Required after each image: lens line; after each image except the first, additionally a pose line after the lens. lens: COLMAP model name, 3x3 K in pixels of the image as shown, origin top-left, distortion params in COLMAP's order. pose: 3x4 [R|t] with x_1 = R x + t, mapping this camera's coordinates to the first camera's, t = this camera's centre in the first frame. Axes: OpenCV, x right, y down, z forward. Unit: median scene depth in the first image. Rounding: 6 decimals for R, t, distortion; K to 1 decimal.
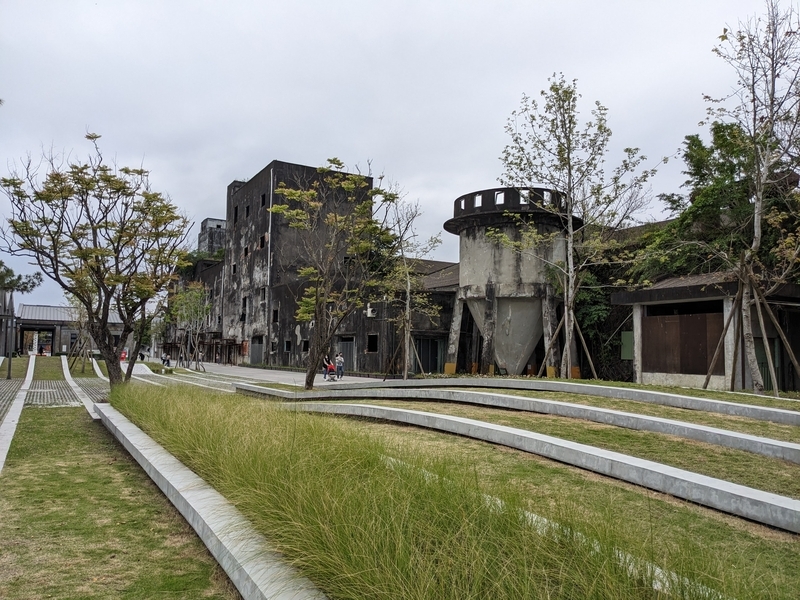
lens RADIAL K [[702.3, 0, 400.0], [0, 702.3, 300.0], [0, 0, 1]] dist [-0.009849, -0.001115]
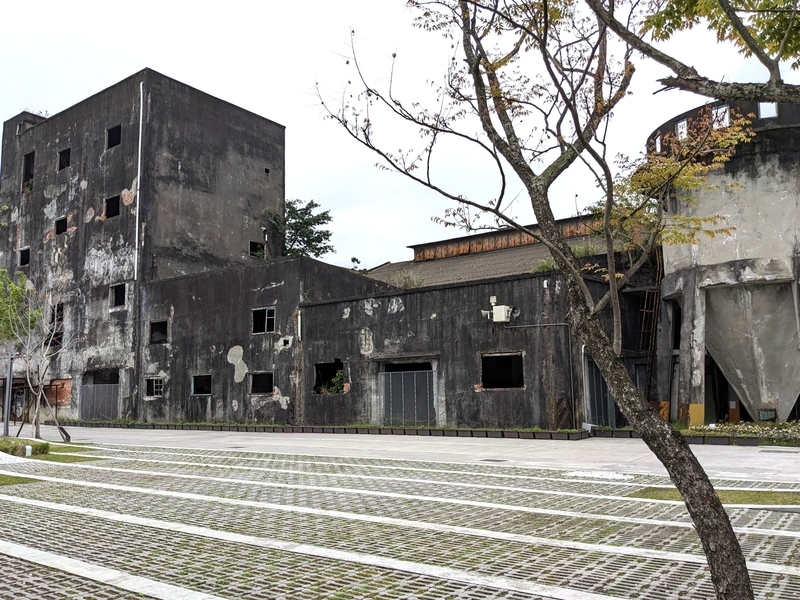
lens RADIAL K [[702.3, 0, 400.0], [0, 702.3, 300.0], [0, 0, 1]] dist [-0.009849, -0.001115]
pose [[0.899711, 0.029091, 0.435515, -0.232620], [-0.004419, 0.998333, -0.057555, 0.026395], [-0.436463, 0.049859, 0.898340, 0.382159]]
